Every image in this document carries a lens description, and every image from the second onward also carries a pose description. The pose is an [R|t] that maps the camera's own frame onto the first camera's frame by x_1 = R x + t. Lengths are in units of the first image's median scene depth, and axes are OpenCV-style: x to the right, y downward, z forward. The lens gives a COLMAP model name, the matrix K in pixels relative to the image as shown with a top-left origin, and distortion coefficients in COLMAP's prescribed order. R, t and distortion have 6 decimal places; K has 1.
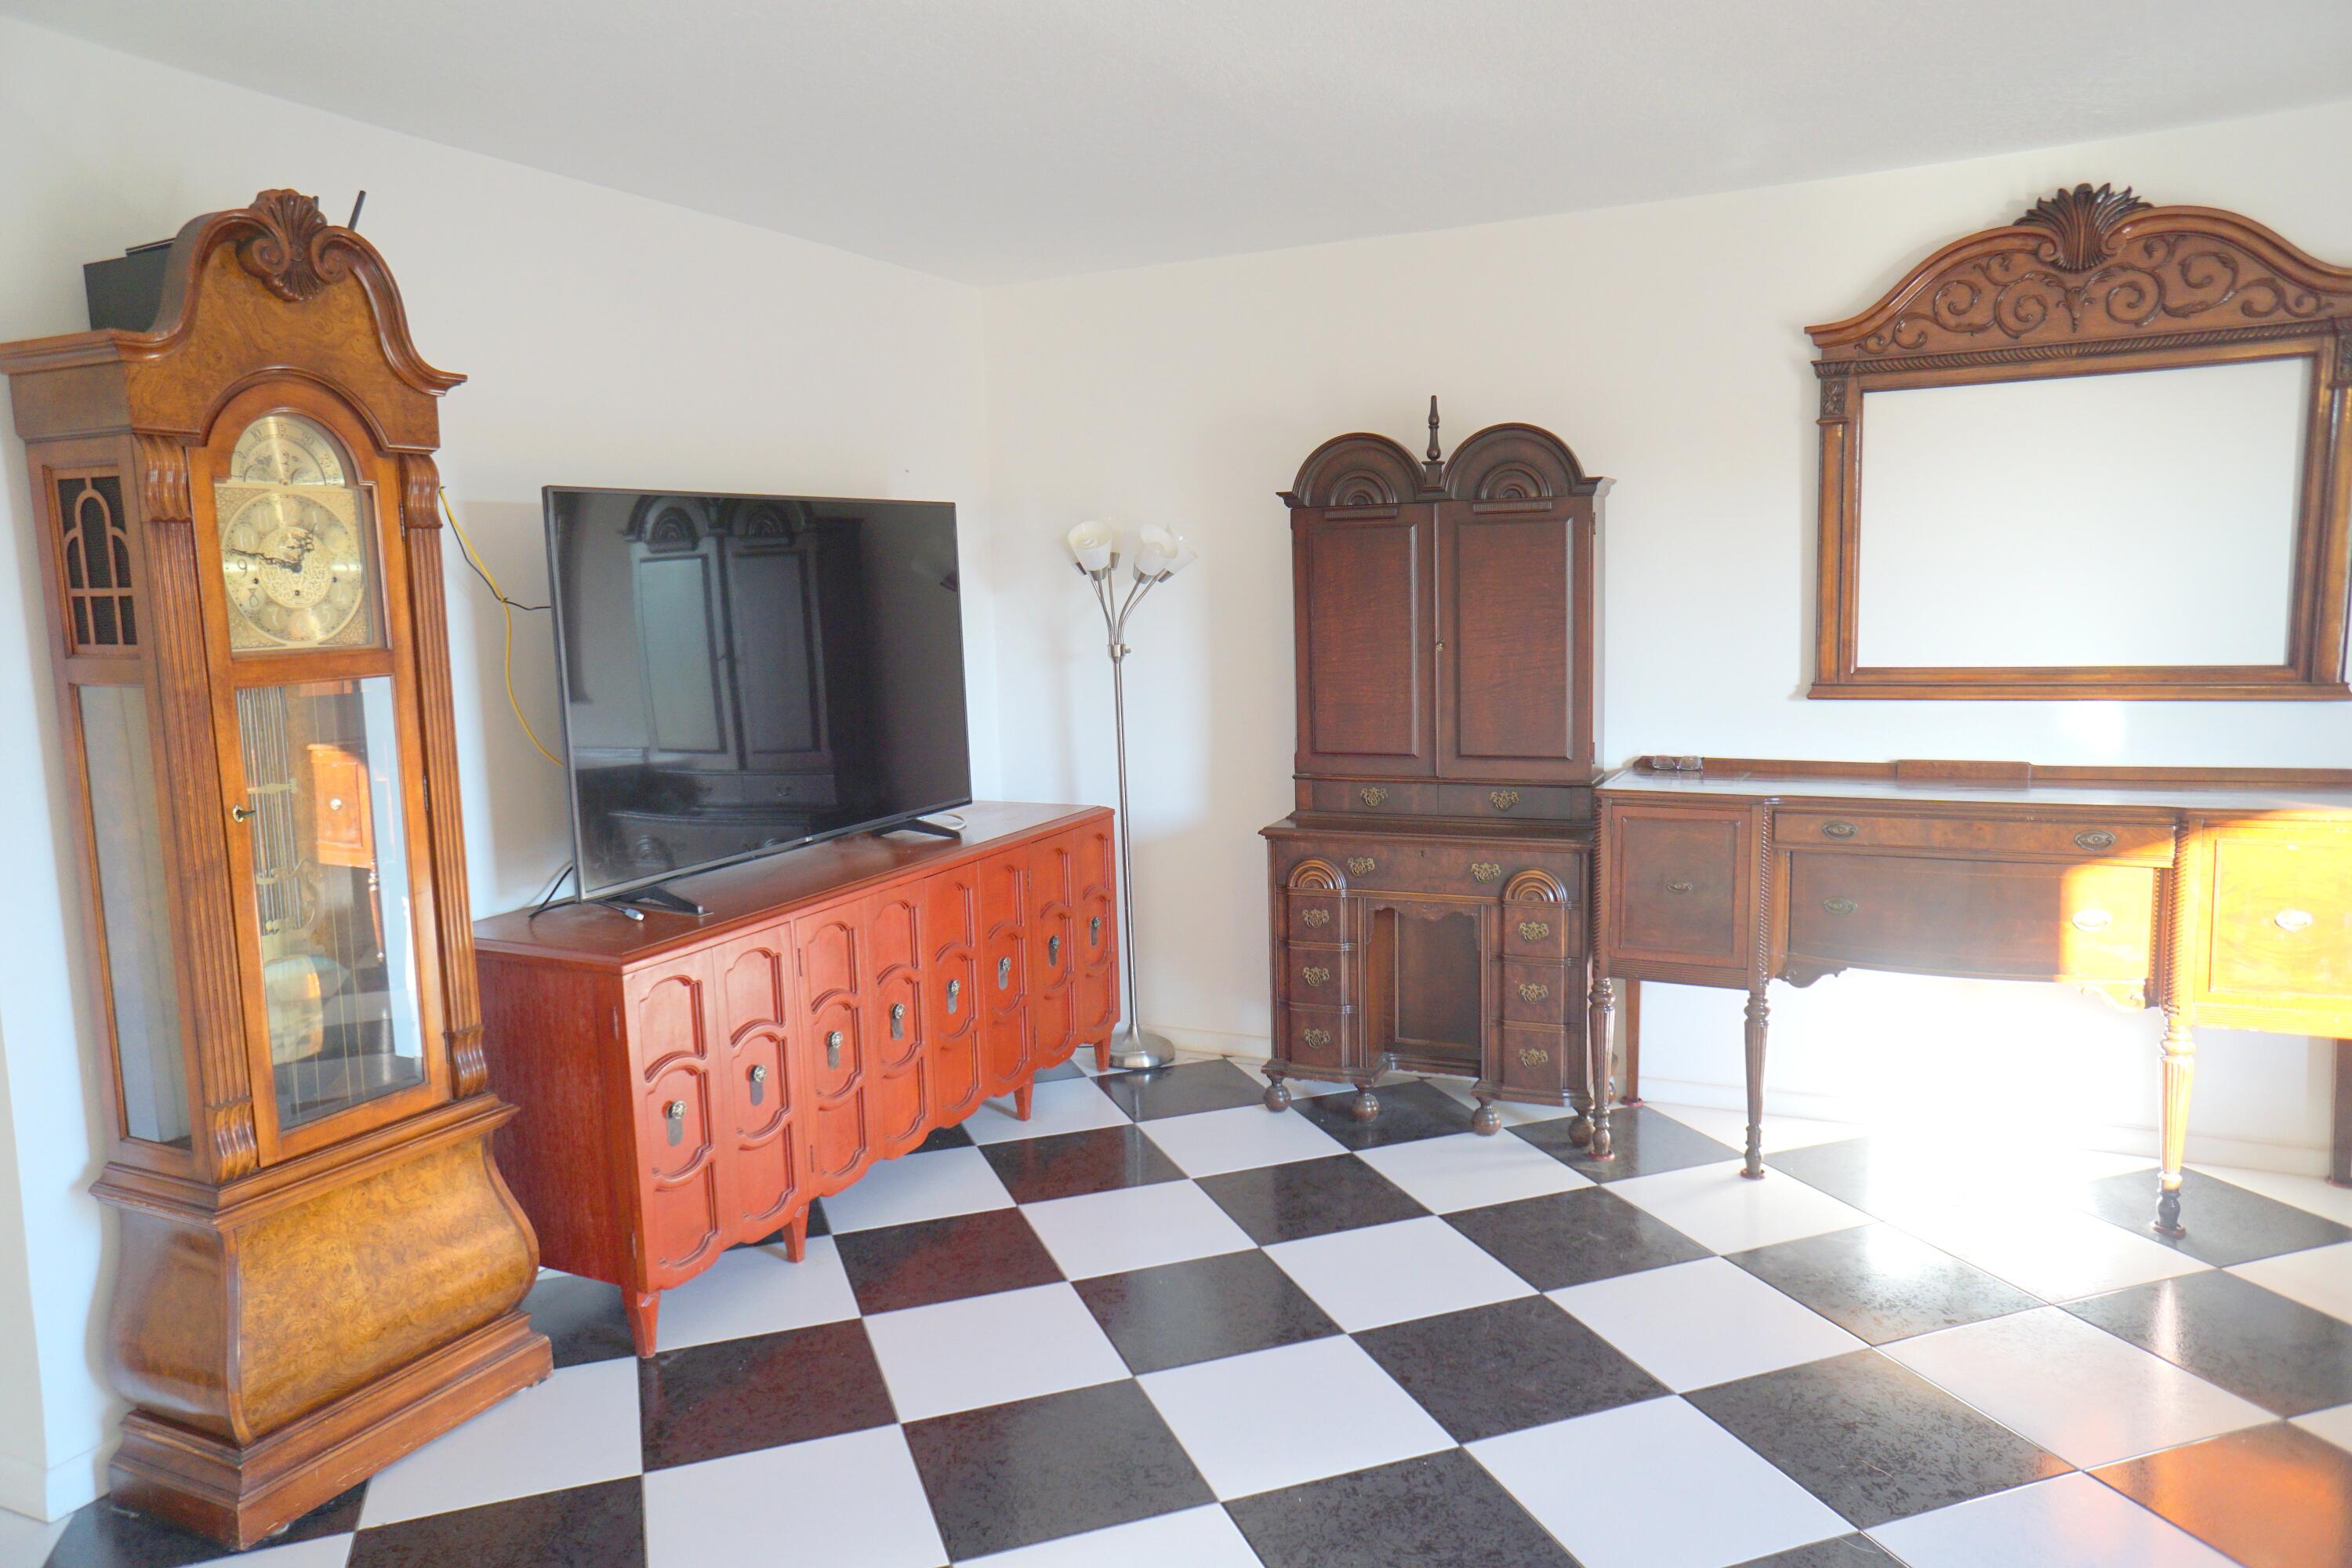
lens RADIAL K [[1595.6, 0, 1150.9], [0, 1595.6, 783.8], [0, 0, 1]] dist [-0.071542, 0.099838]
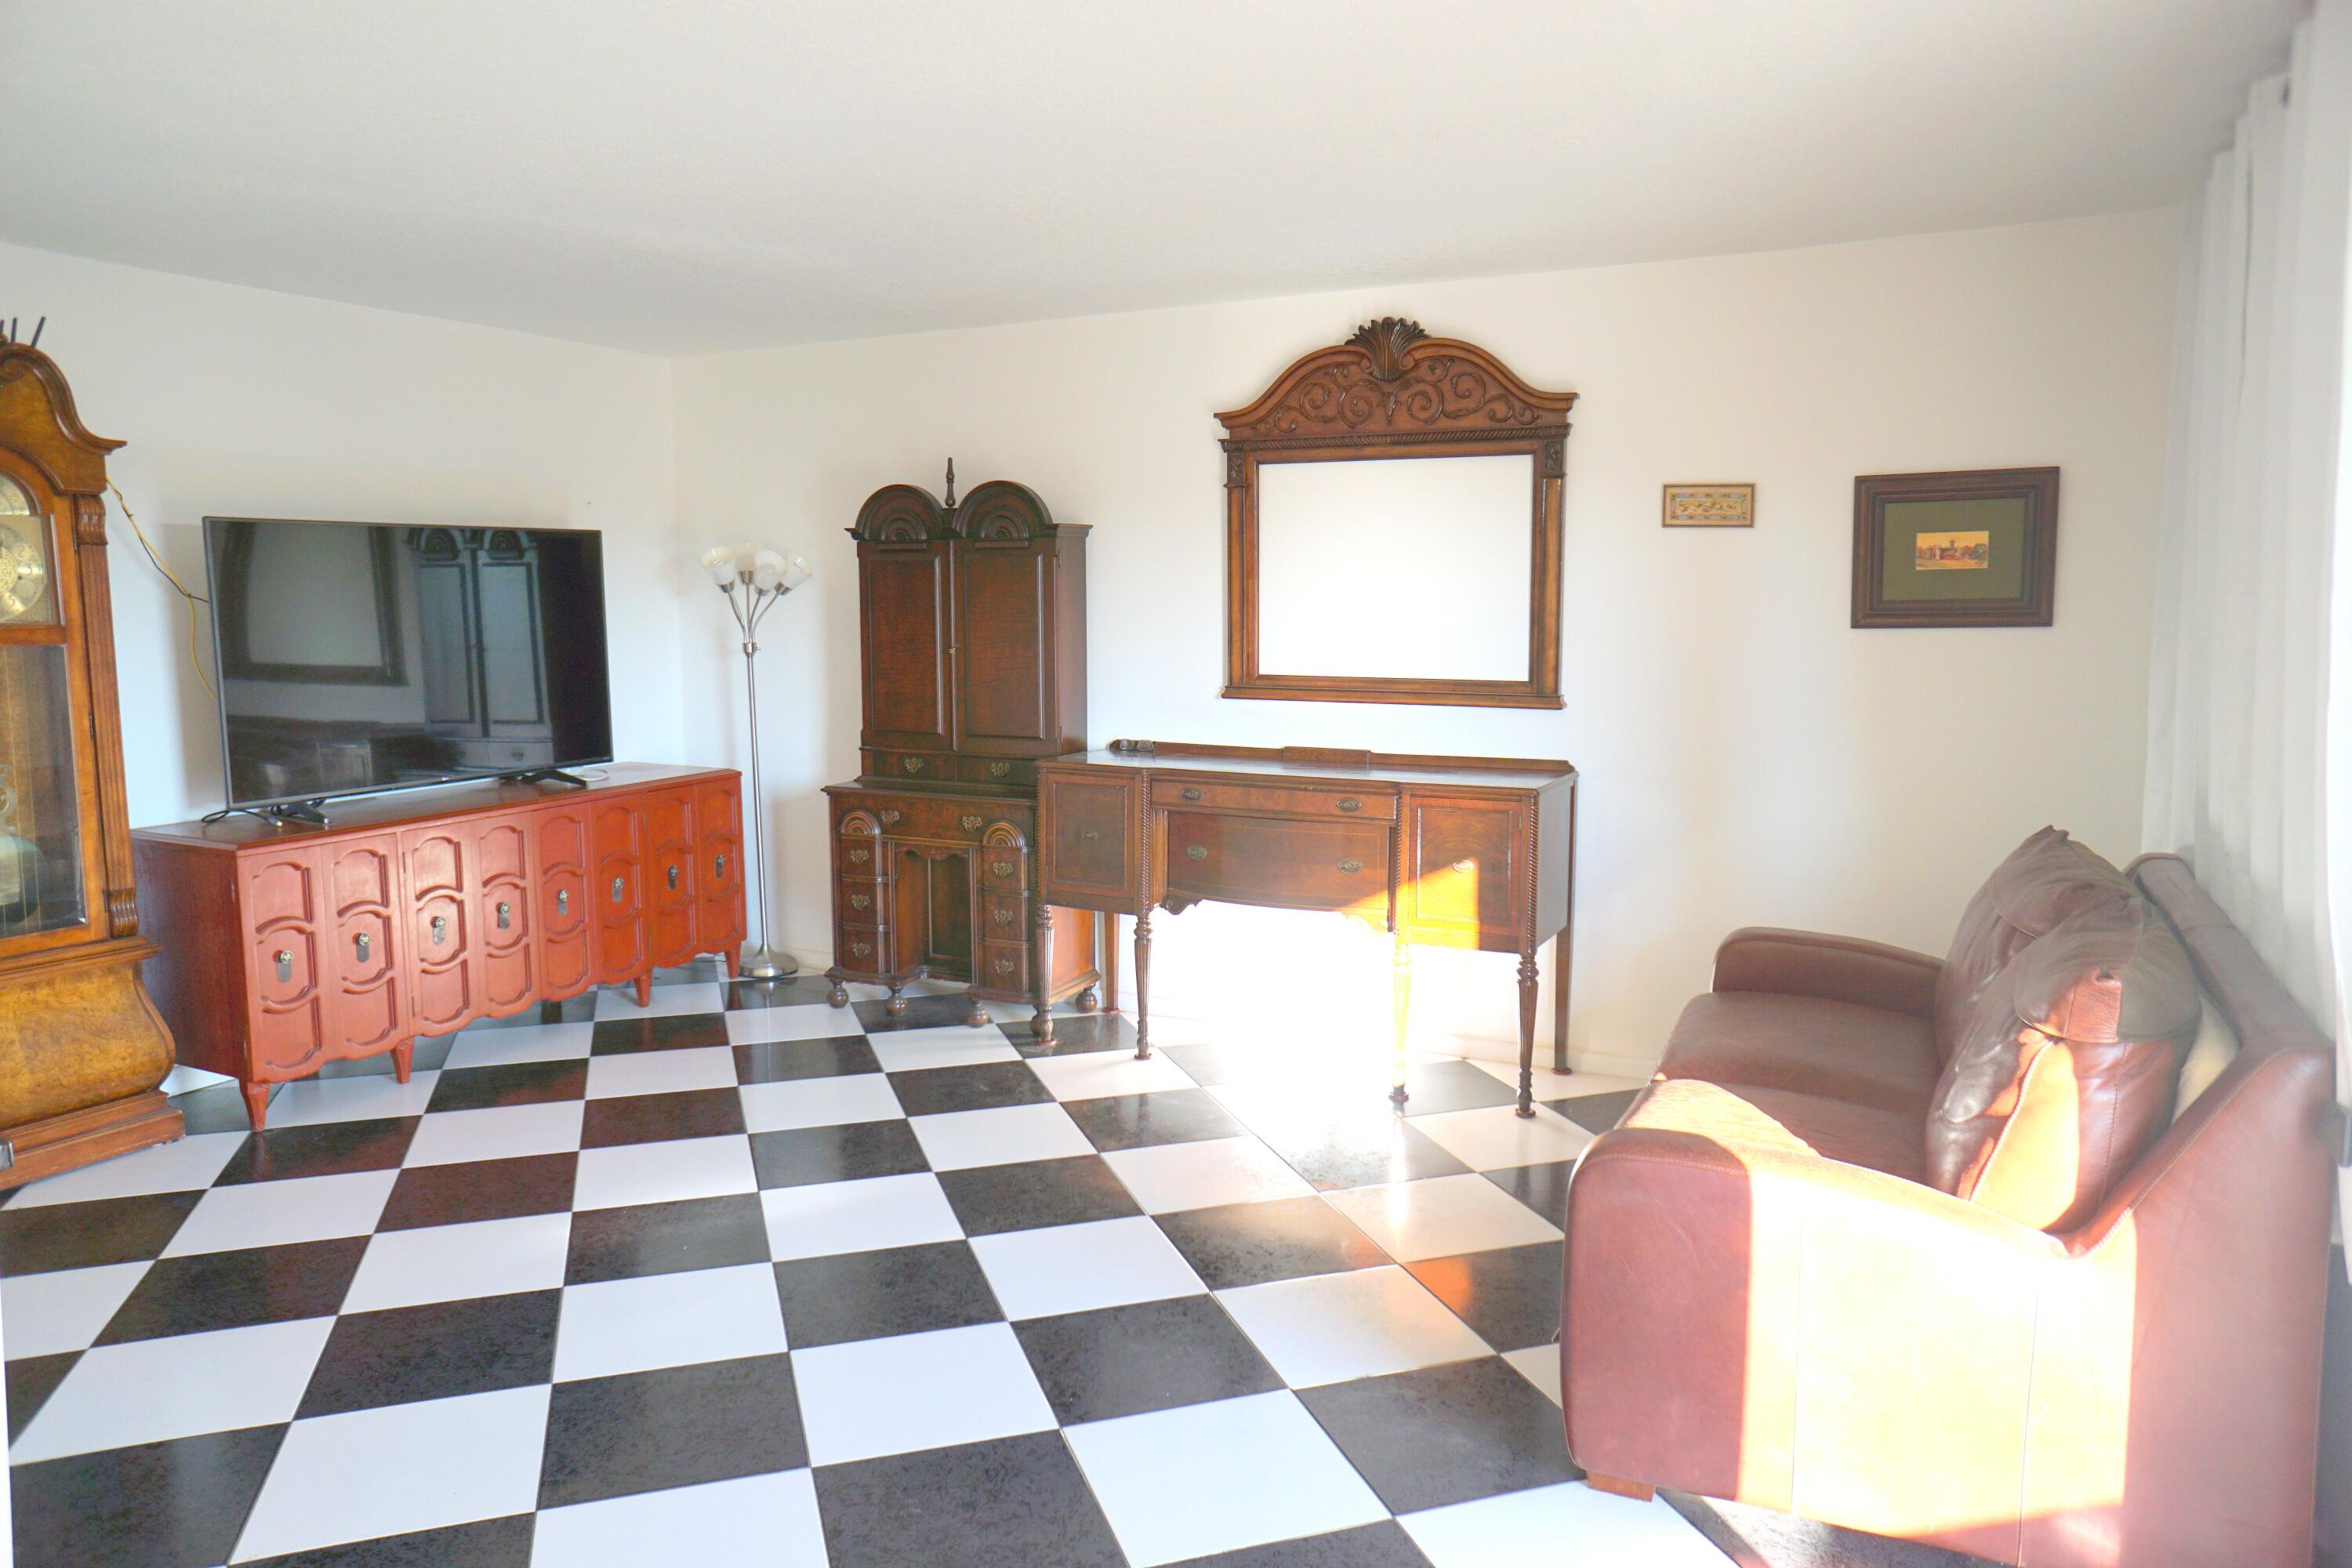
lens RADIAL K [[1595.6, 0, 1150.9], [0, 1595.6, 783.8], [0, 0, 1]] dist [-0.071542, 0.099838]
pose [[0.999279, 0.031927, -0.020560, 0.398502], [-0.032035, 0.999475, -0.004926, 0.025786], [0.020392, 0.005581, 0.999776, -0.318411]]
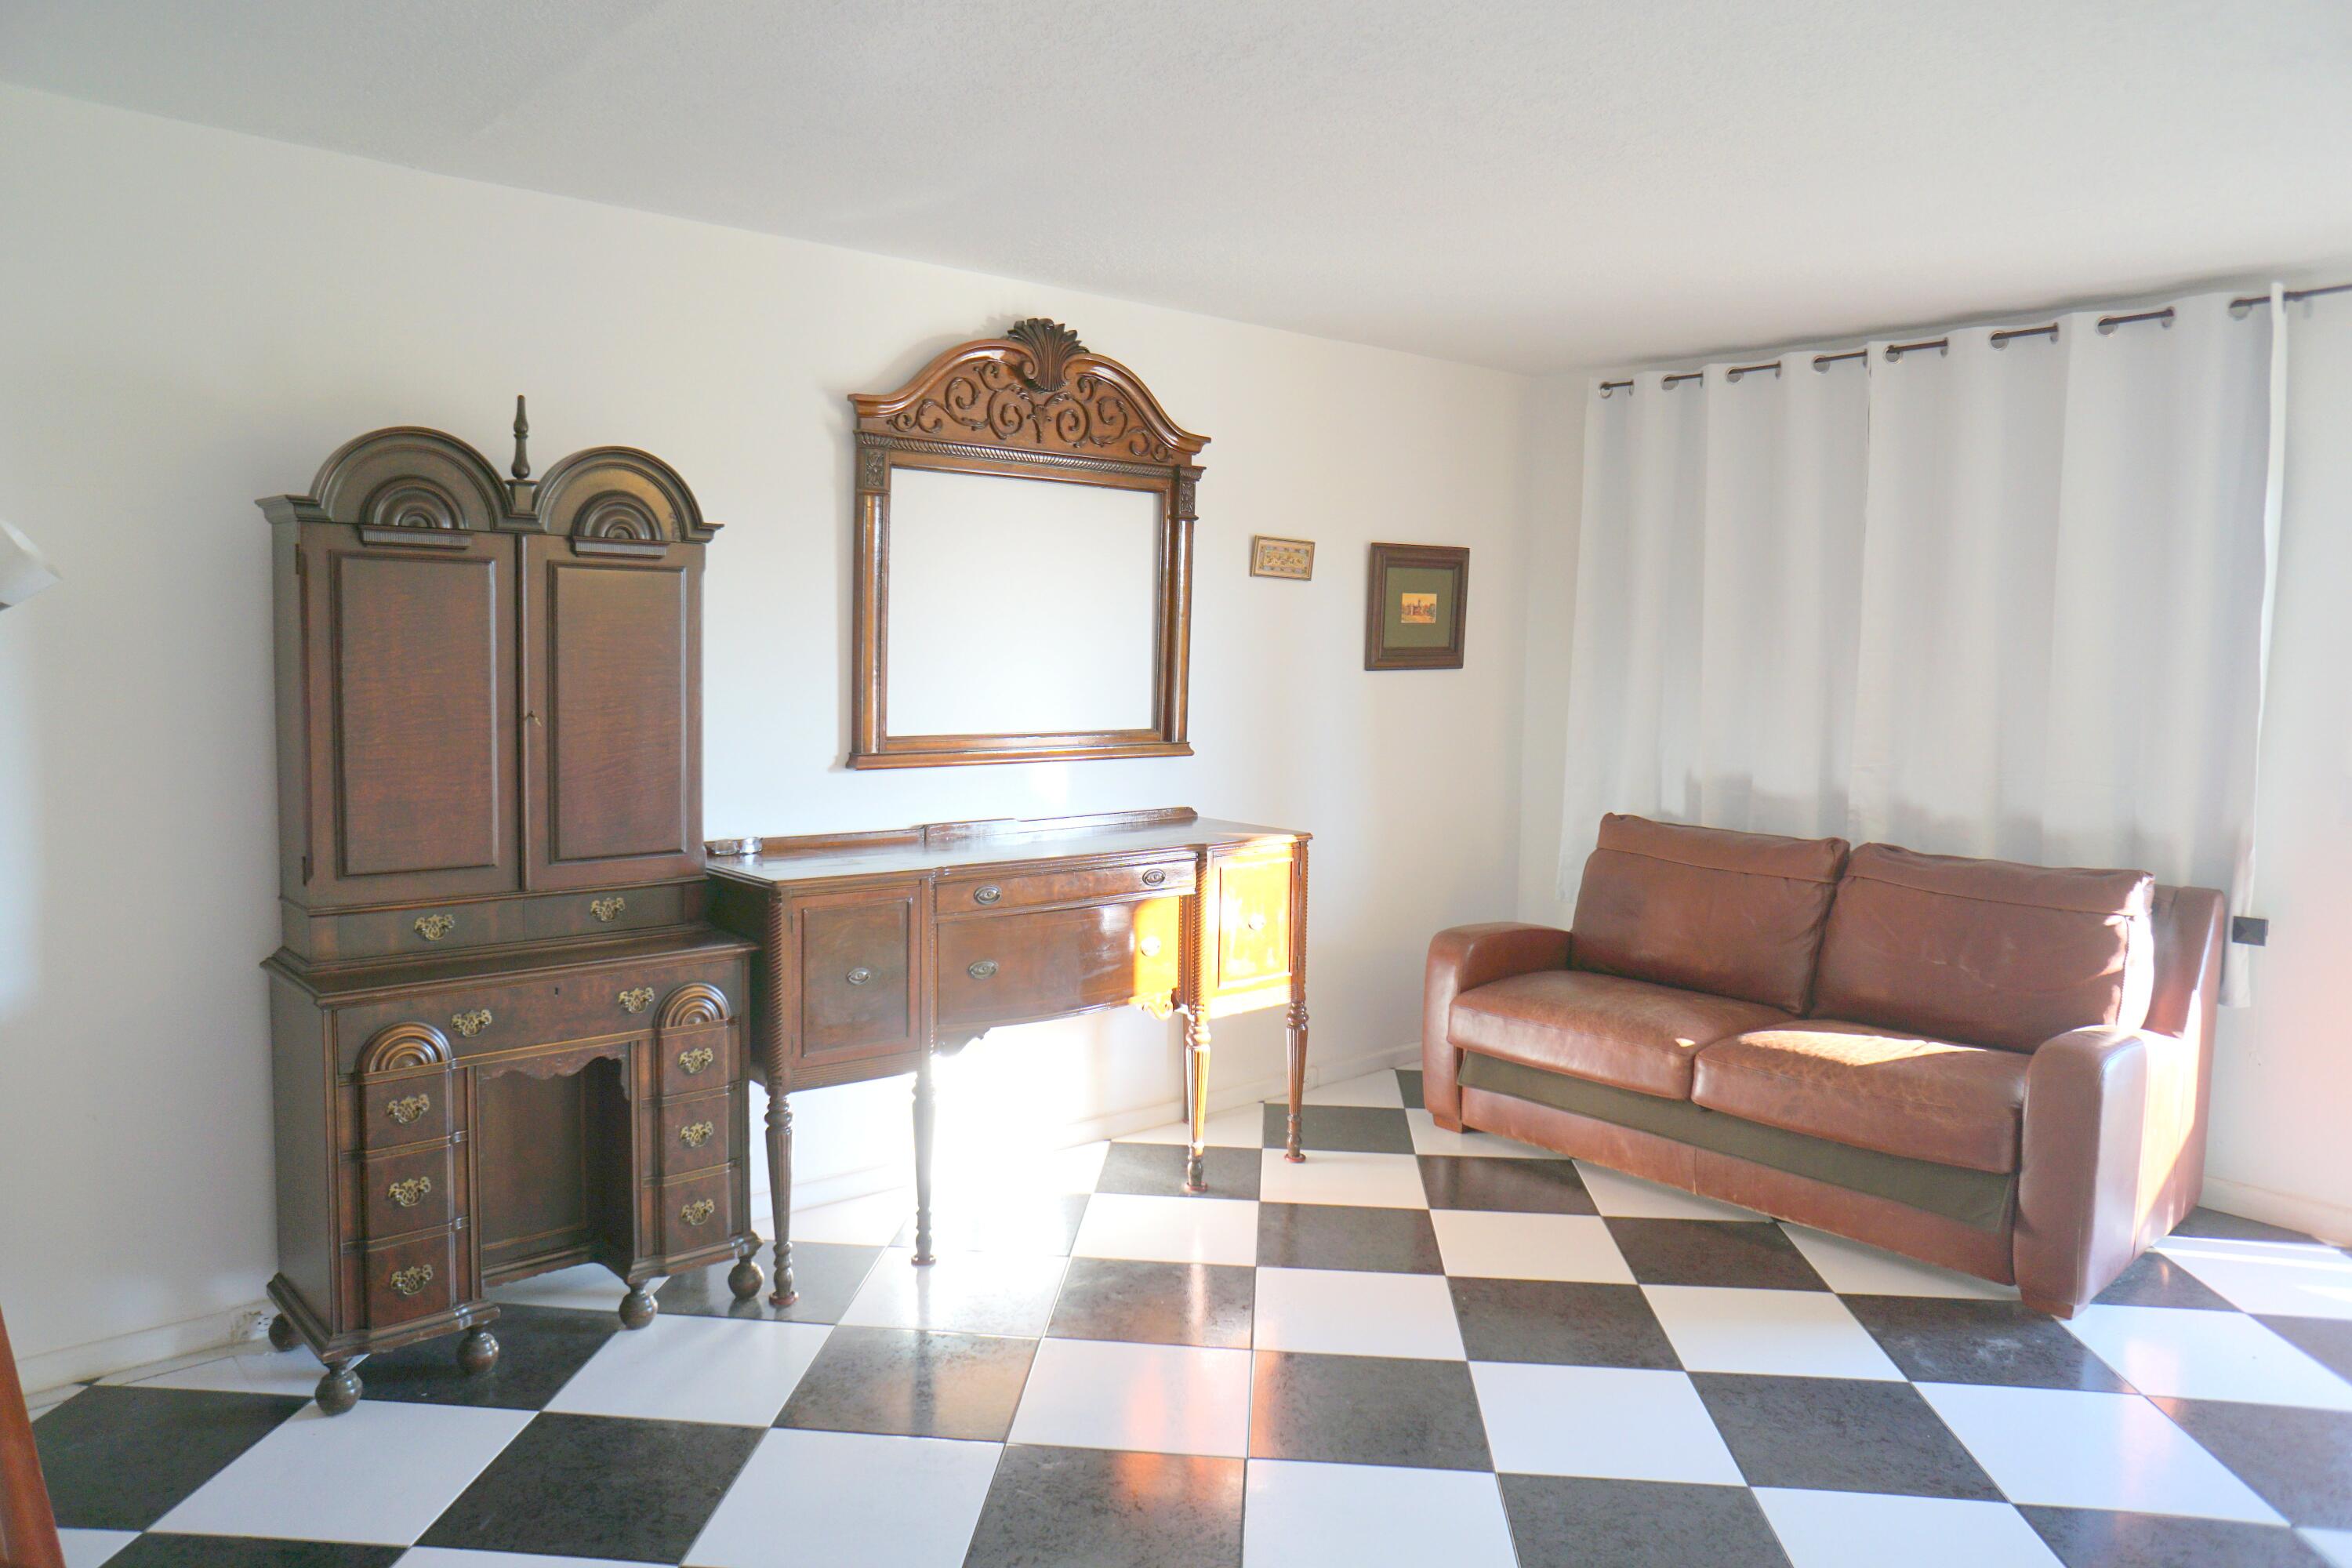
lens RADIAL K [[1595.6, 0, 1150.9], [0, 1595.6, 783.8], [0, 0, 1]] dist [-0.071542, 0.099838]
pose [[0.399464, -0.043195, 0.915731, -0.430074], [0.085604, 0.996282, 0.009652, -0.040164], [-0.912743, 0.074535, 0.401677, 0.449455]]
